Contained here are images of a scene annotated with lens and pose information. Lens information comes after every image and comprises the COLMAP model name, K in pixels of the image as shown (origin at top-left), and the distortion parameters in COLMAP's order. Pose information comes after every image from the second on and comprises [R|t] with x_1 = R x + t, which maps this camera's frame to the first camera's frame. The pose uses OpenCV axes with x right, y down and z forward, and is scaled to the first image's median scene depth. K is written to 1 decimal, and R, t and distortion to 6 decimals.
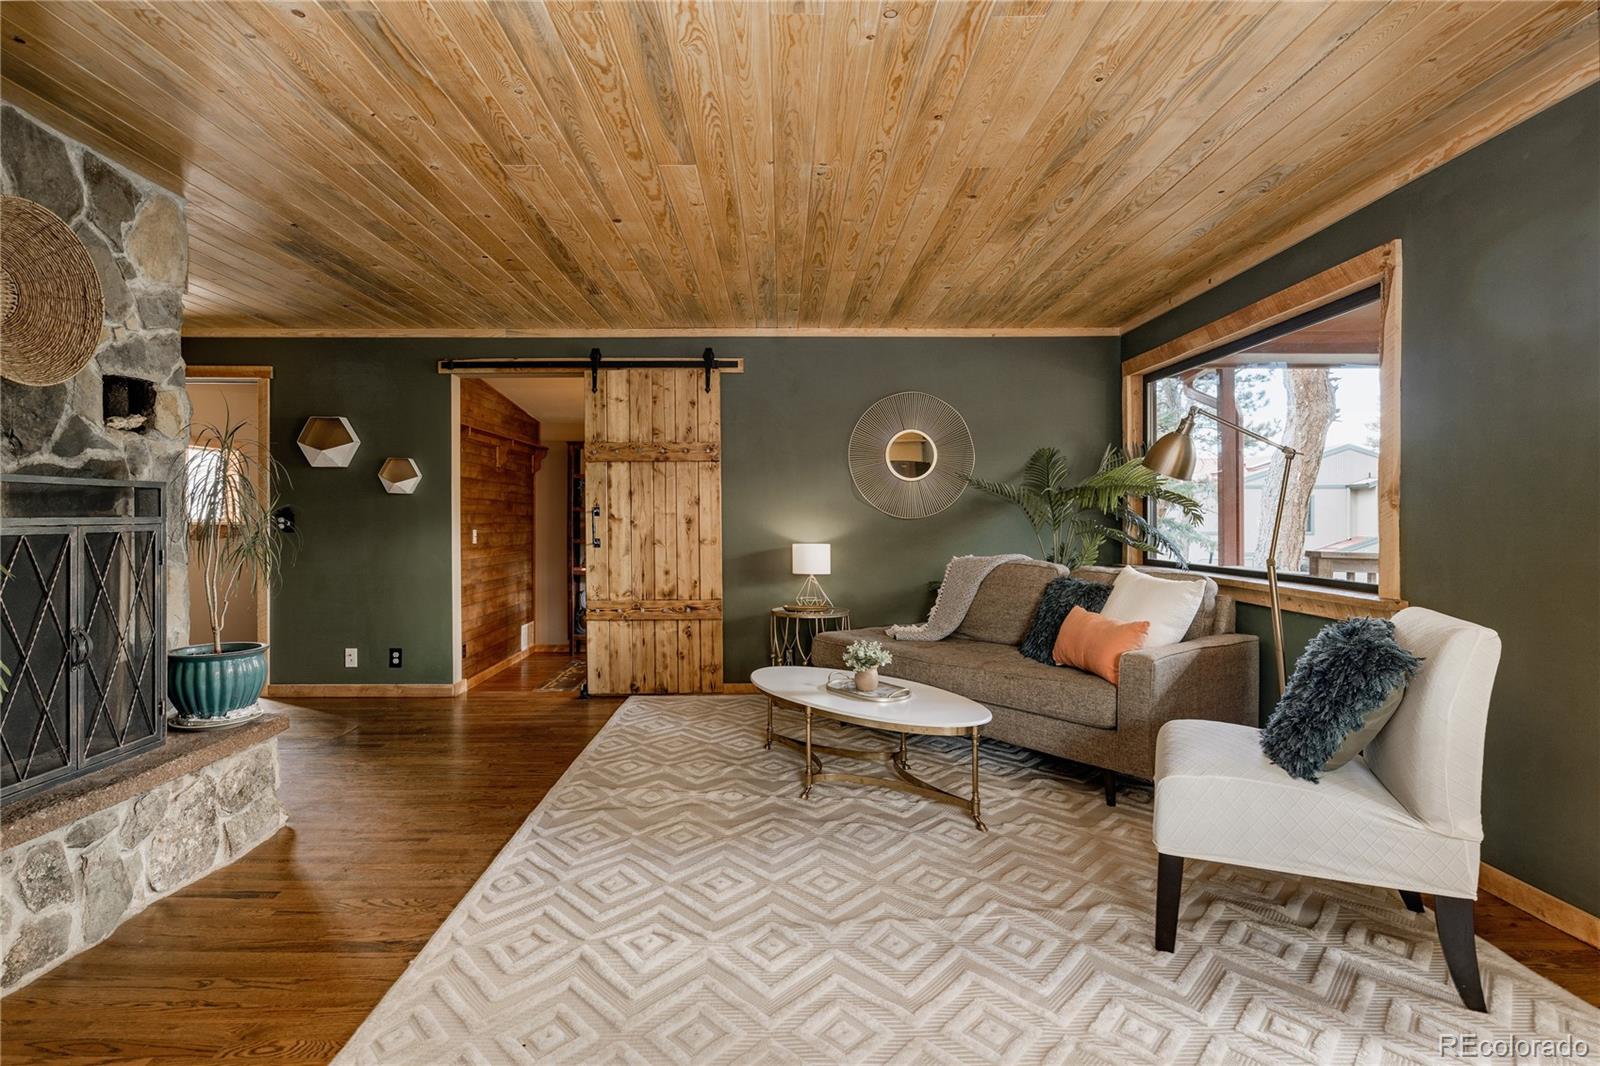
lens RADIAL K [[803.2, 0, 771.5], [0, 803.2, 508.9], [0, 0, 1]] dist [0.004660, -0.001279]
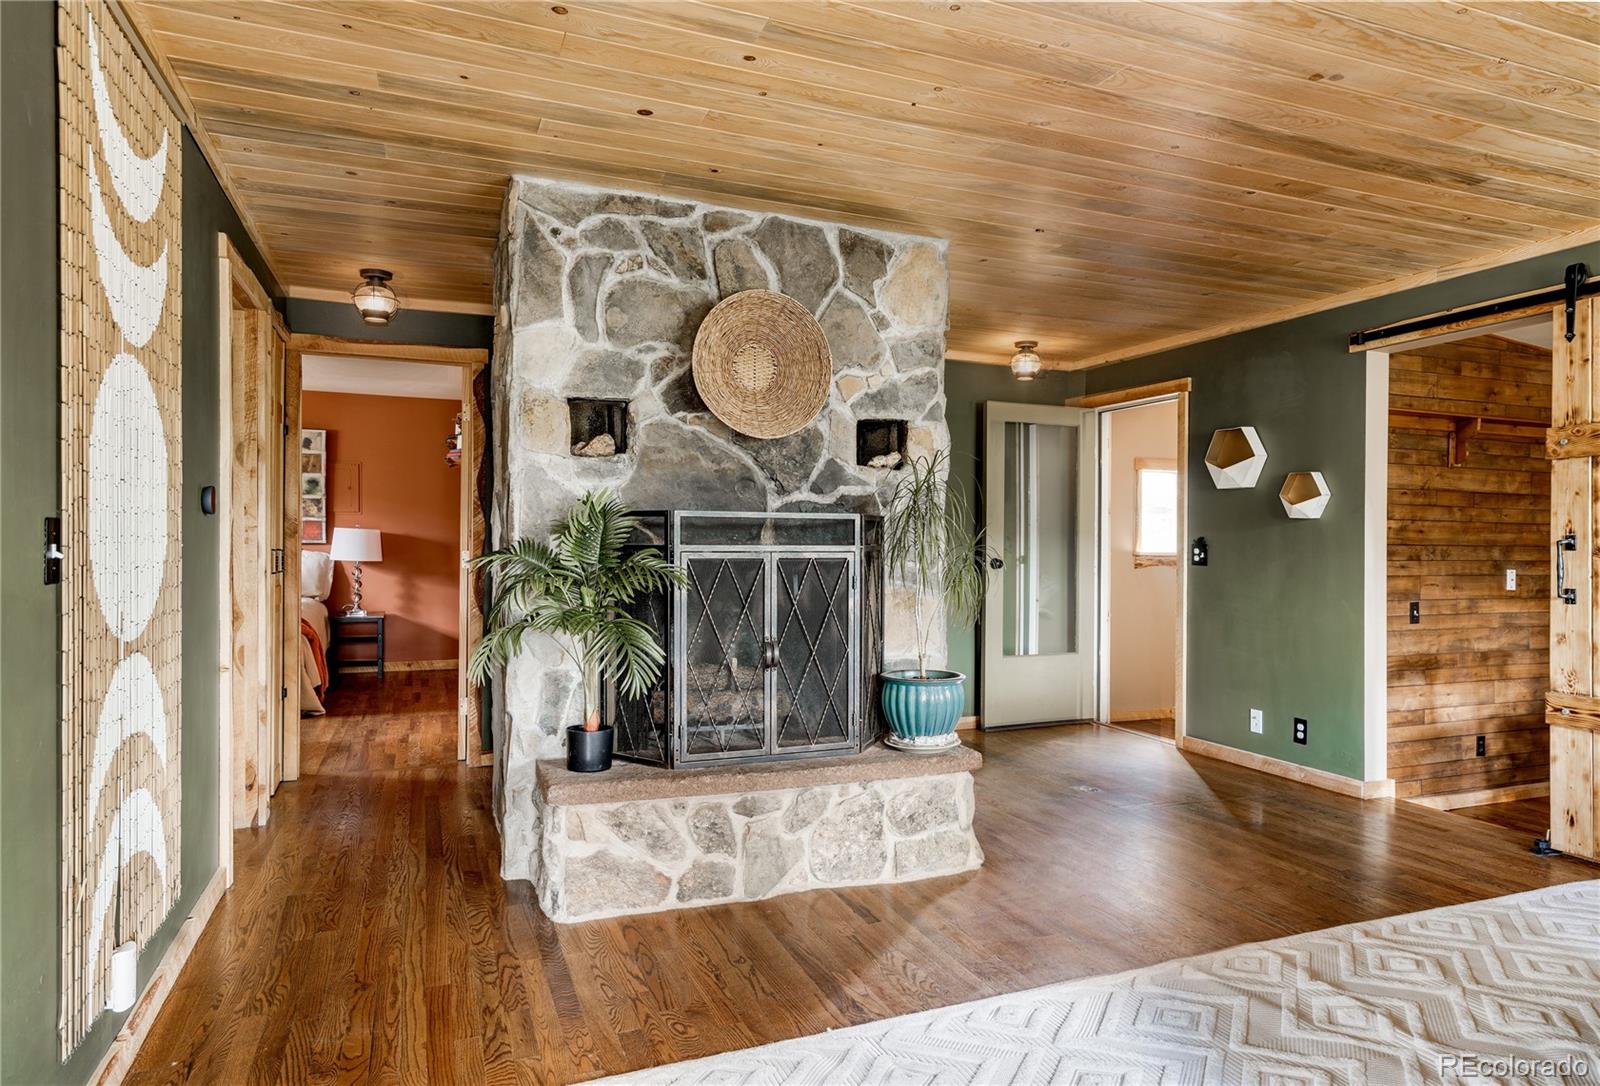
lens RADIAL K [[1002.1, 0, 868.4], [0, 1002.1, 546.5], [0, 0, 1]] dist [0.005600, 0.005921]
pose [[0.402151, 0.007281, -0.915544, 0.350474], [-0.000441, 0.999970, 0.007759, 0.000722], [0.915573, -0.002716, 0.402142, 0.328698]]
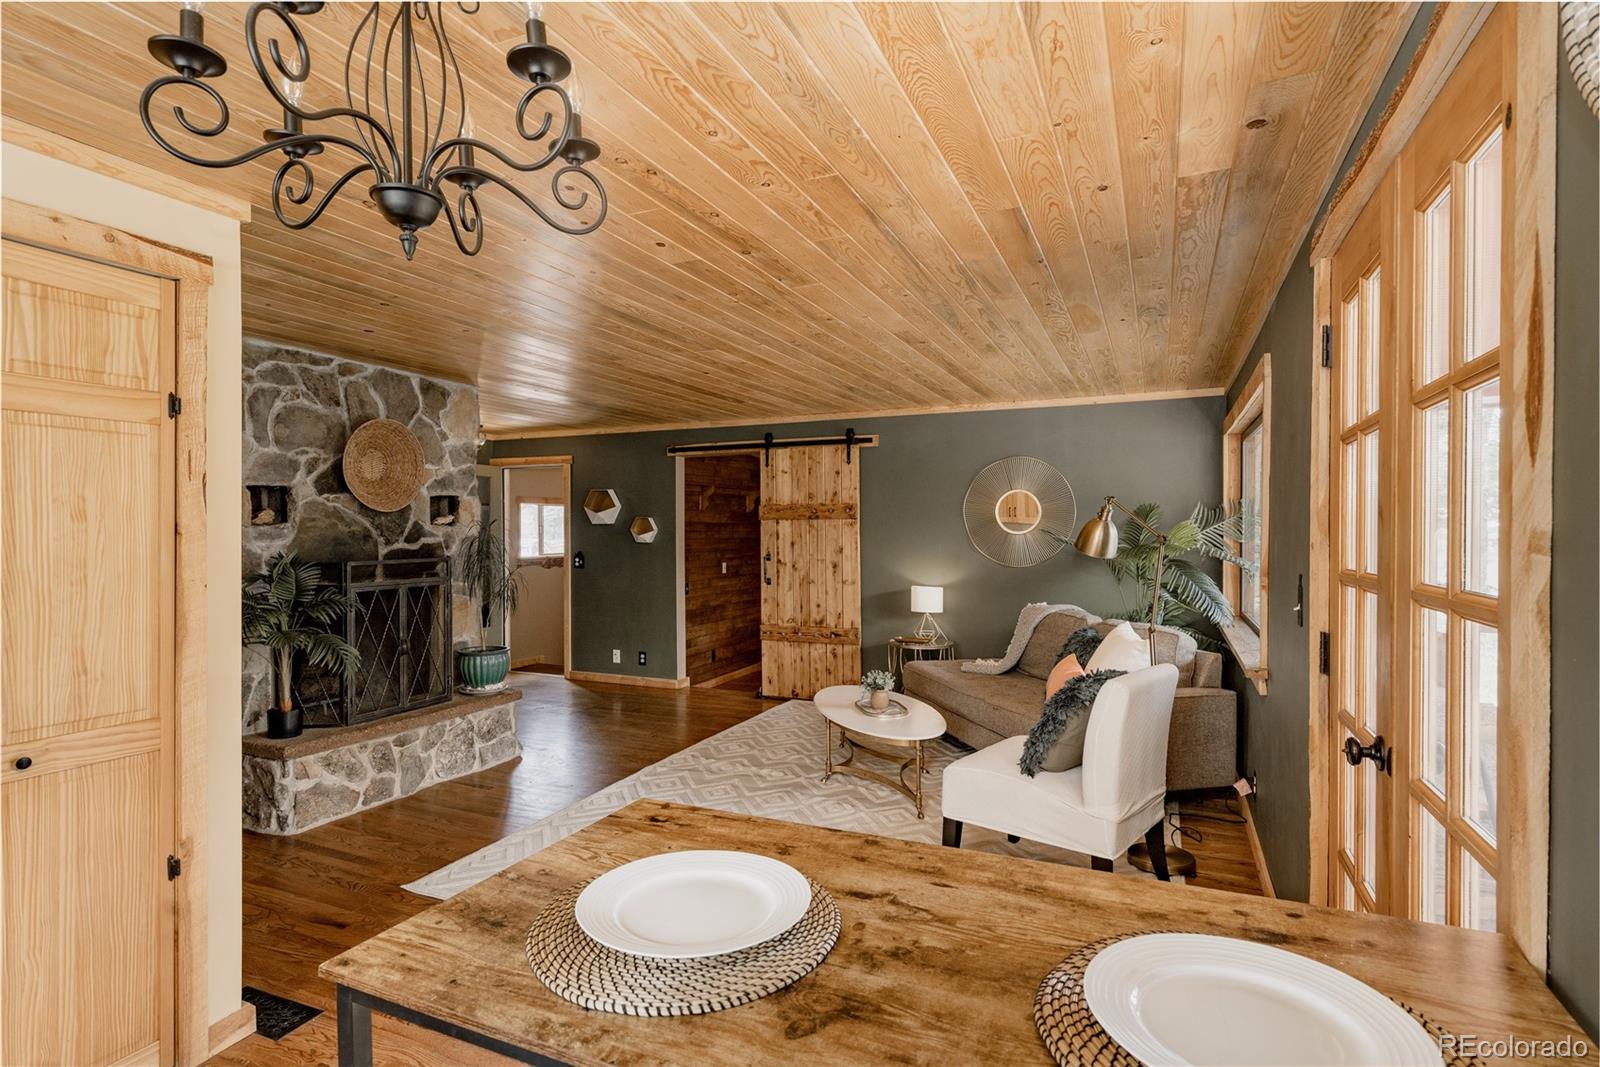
lens RADIAL K [[794.5, 0, 804.4], [0, 794.5, 522.4], [0, 0, 1]] dist [-0.001713, 0.000673]
pose [[0.917399, -0.002520, -0.397960, 0.496816], [0.004103, 0.999987, 0.003127, -0.081065], [0.397947, -0.004502, 0.917397, -0.237837]]
